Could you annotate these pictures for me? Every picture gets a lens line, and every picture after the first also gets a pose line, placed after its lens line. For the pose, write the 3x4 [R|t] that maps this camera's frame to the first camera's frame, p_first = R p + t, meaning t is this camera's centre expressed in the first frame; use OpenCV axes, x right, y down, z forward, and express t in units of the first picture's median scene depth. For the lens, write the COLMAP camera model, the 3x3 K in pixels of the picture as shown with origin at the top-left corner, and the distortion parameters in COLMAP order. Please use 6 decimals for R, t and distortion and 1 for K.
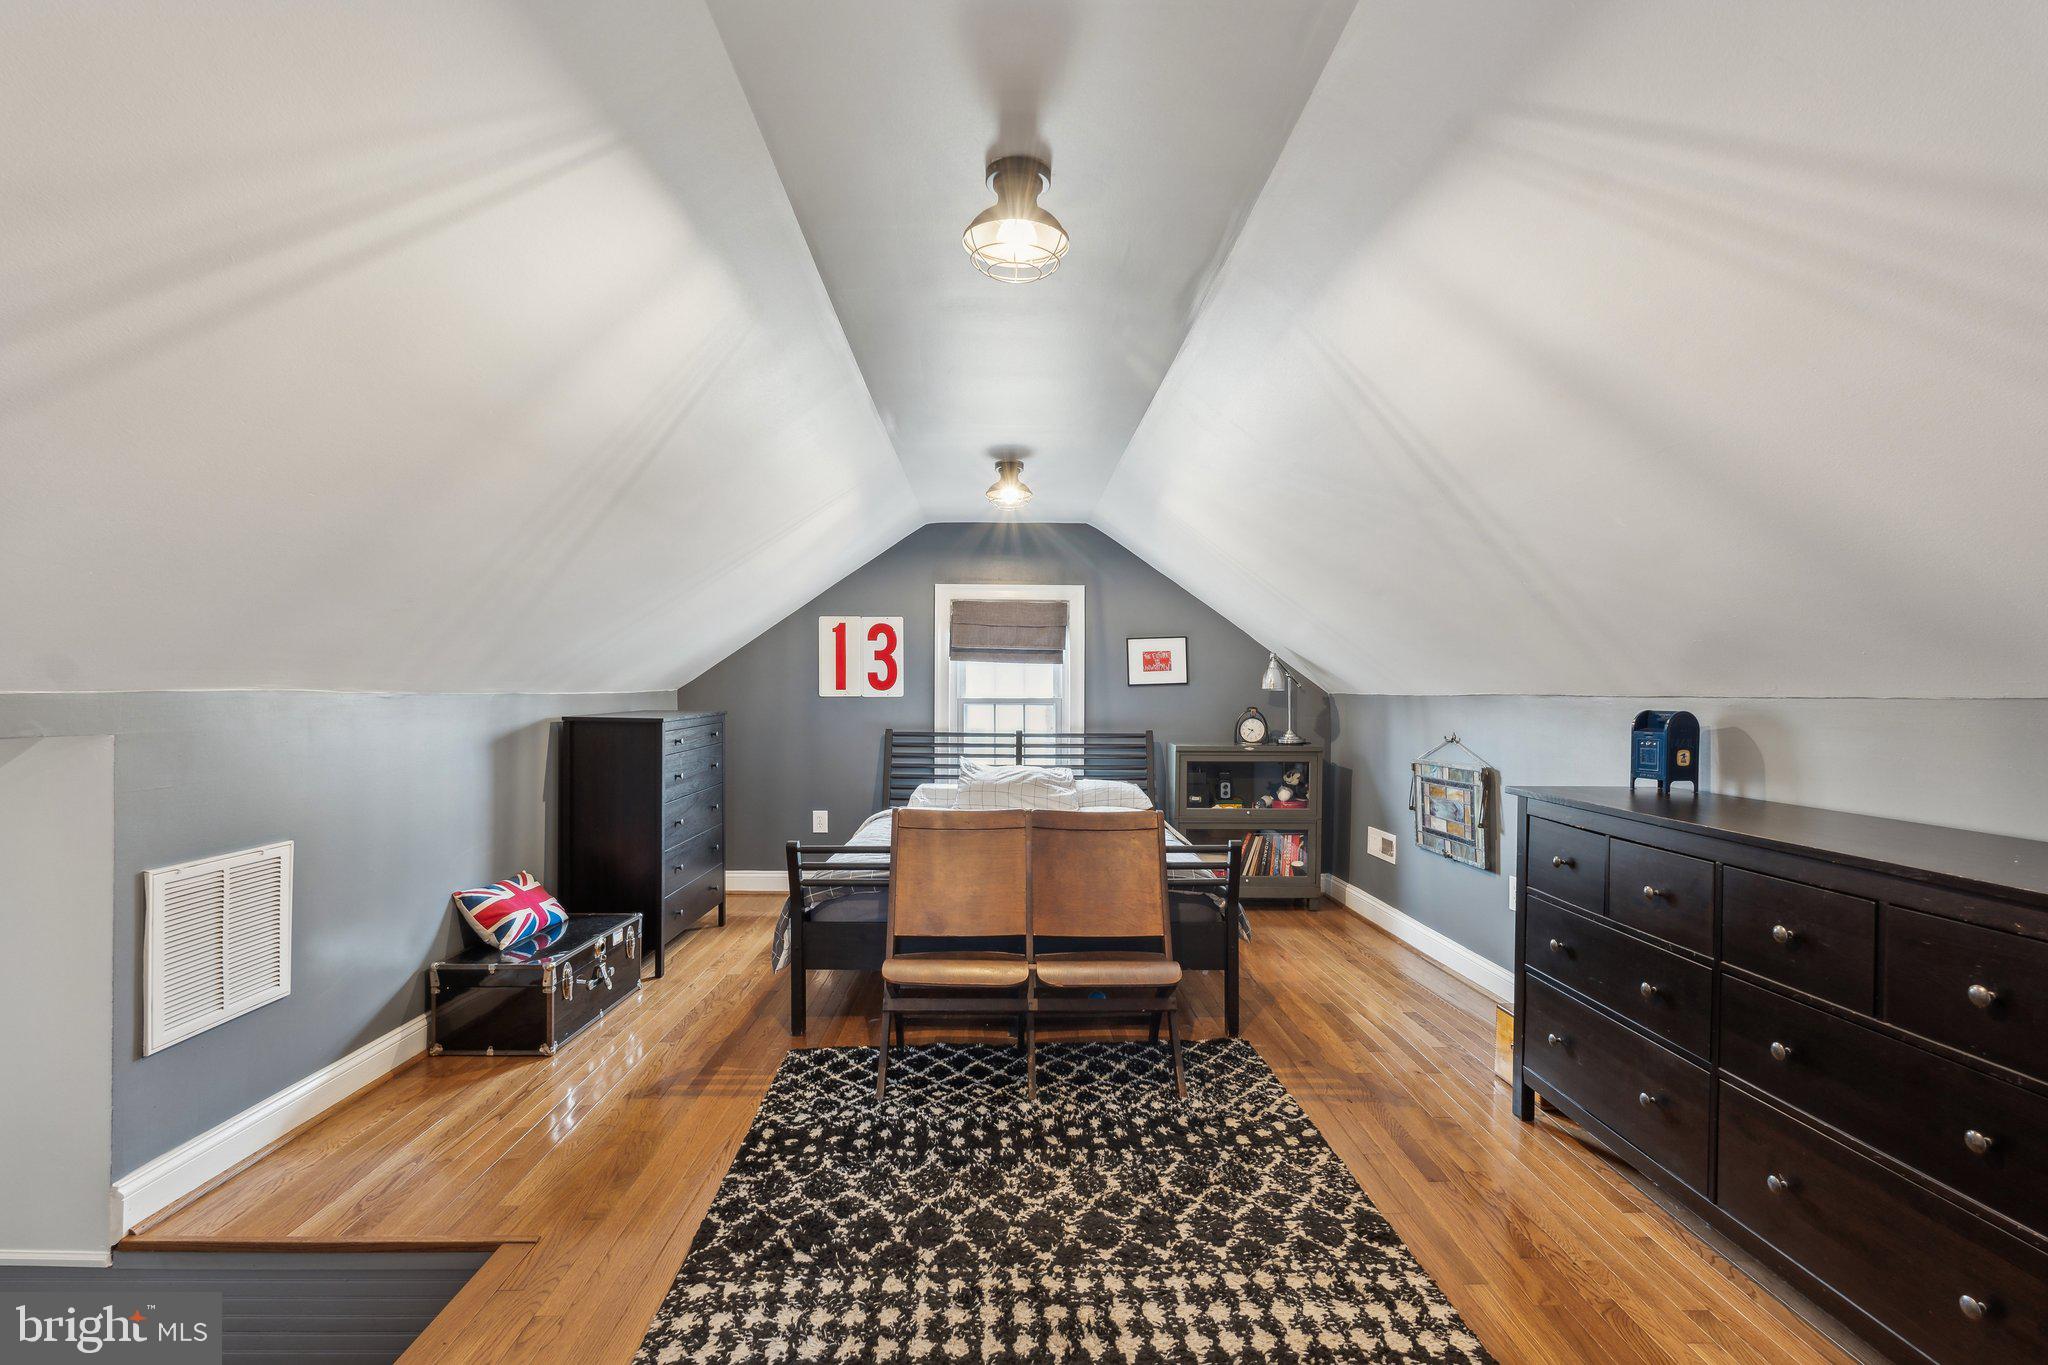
lens RADIAL K [[940.7, 0, 1022.4], [0, 940.7, 669.6], [0, 0, 1]] dist [0.000884, 0.000461]
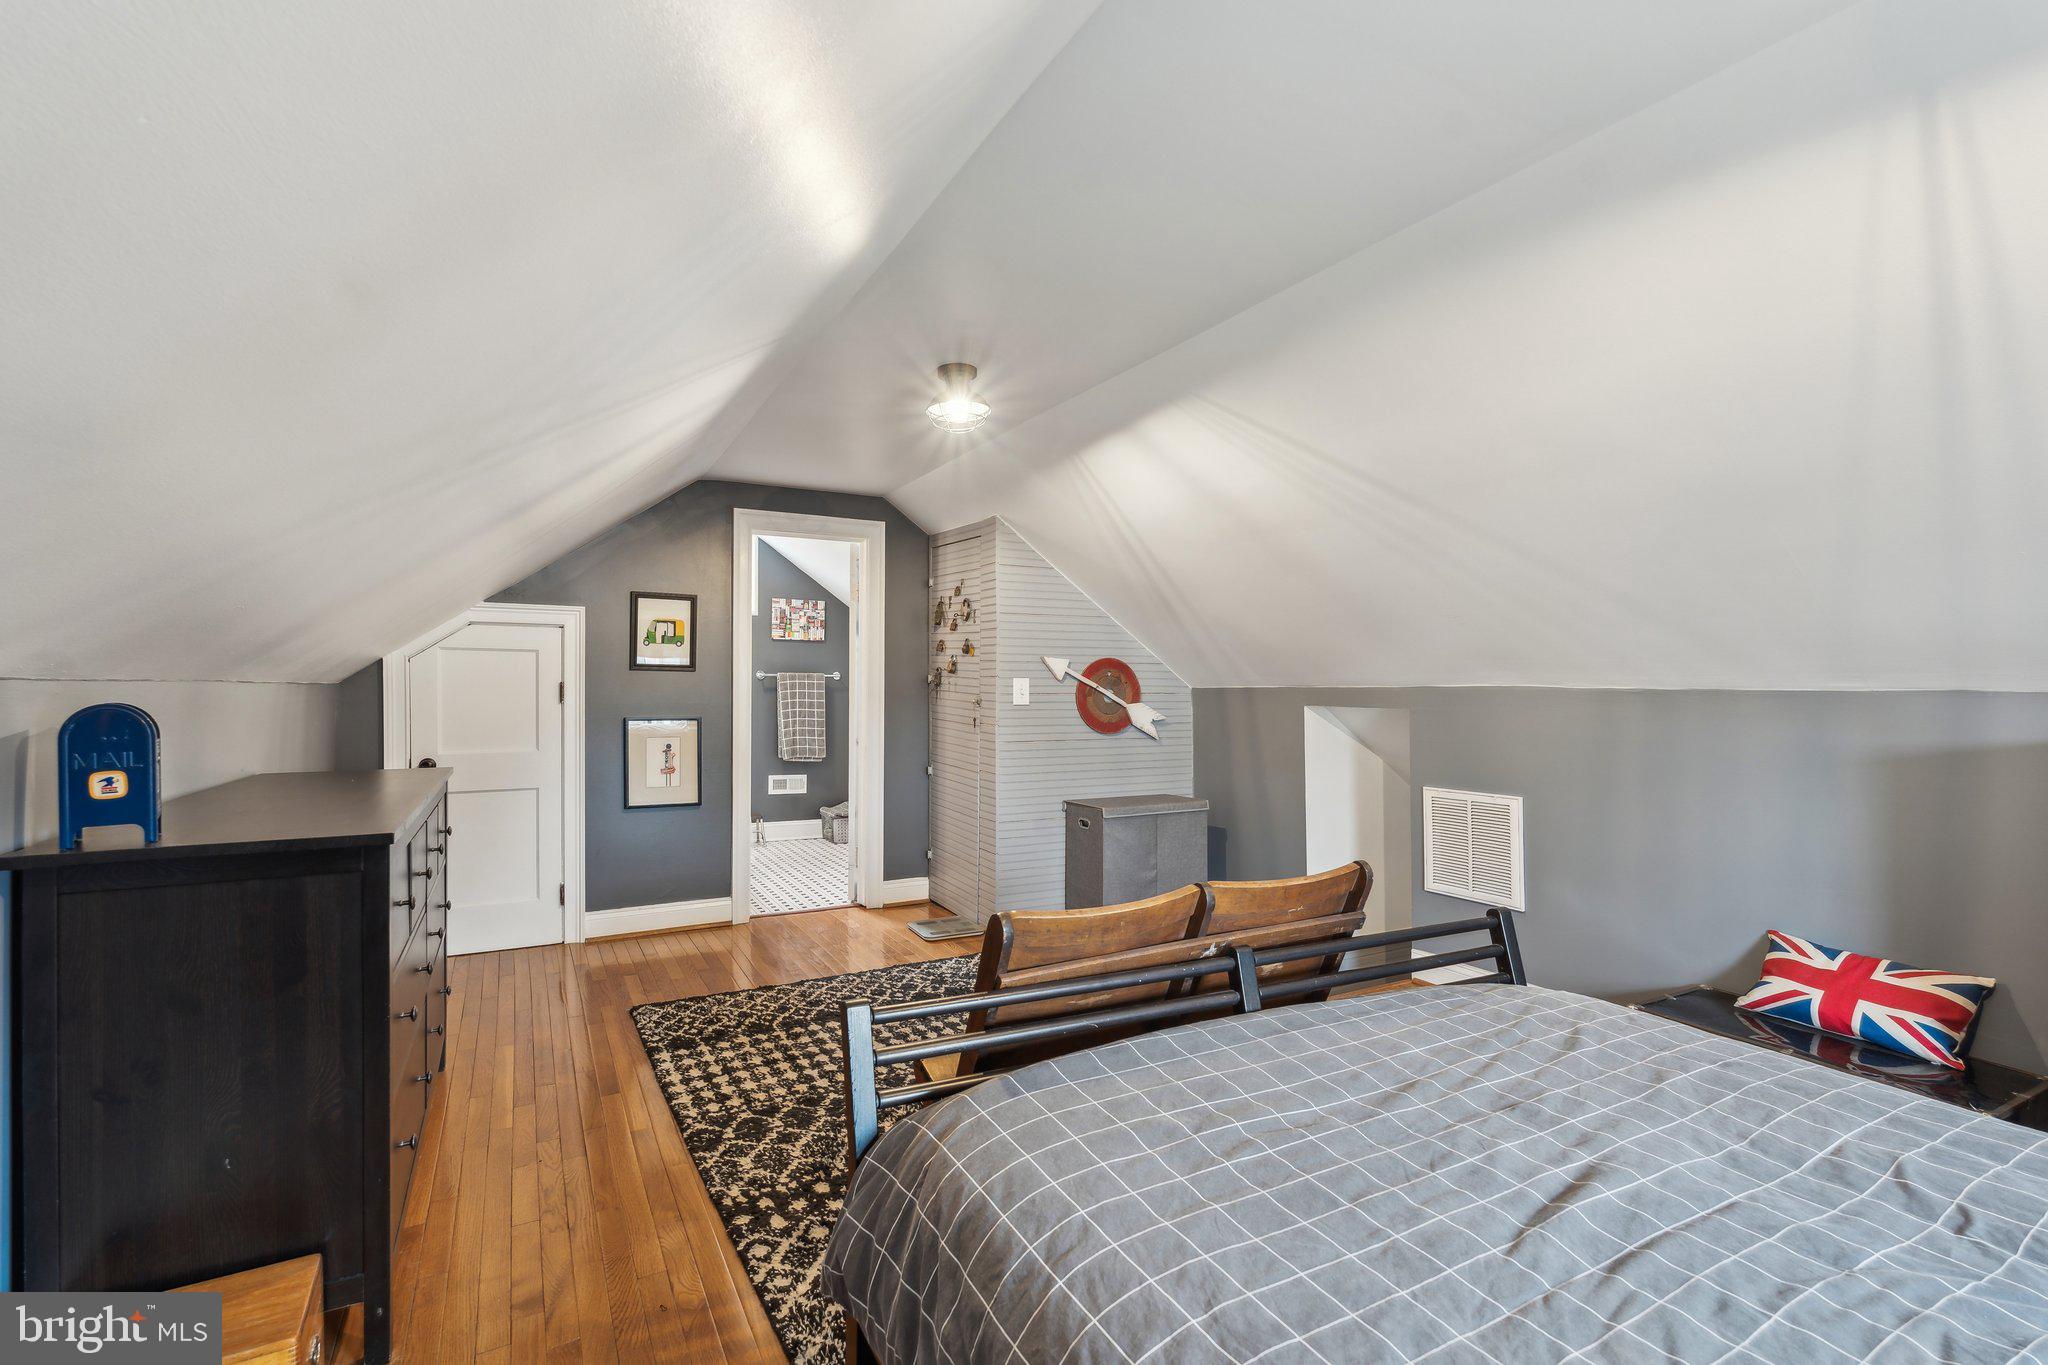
lens RADIAL K [[940.7, 0, 1022.4], [0, 940.7, 669.6], [0, 0, 1]] dist [0.000884, 0.000461]
pose [[-0.893120, -0.014932, -0.449571, 0.500465], [0.000914, 0.999387, -0.035009, 0.047159], [0.449818, -0.031678, -0.892558, 2.007988]]
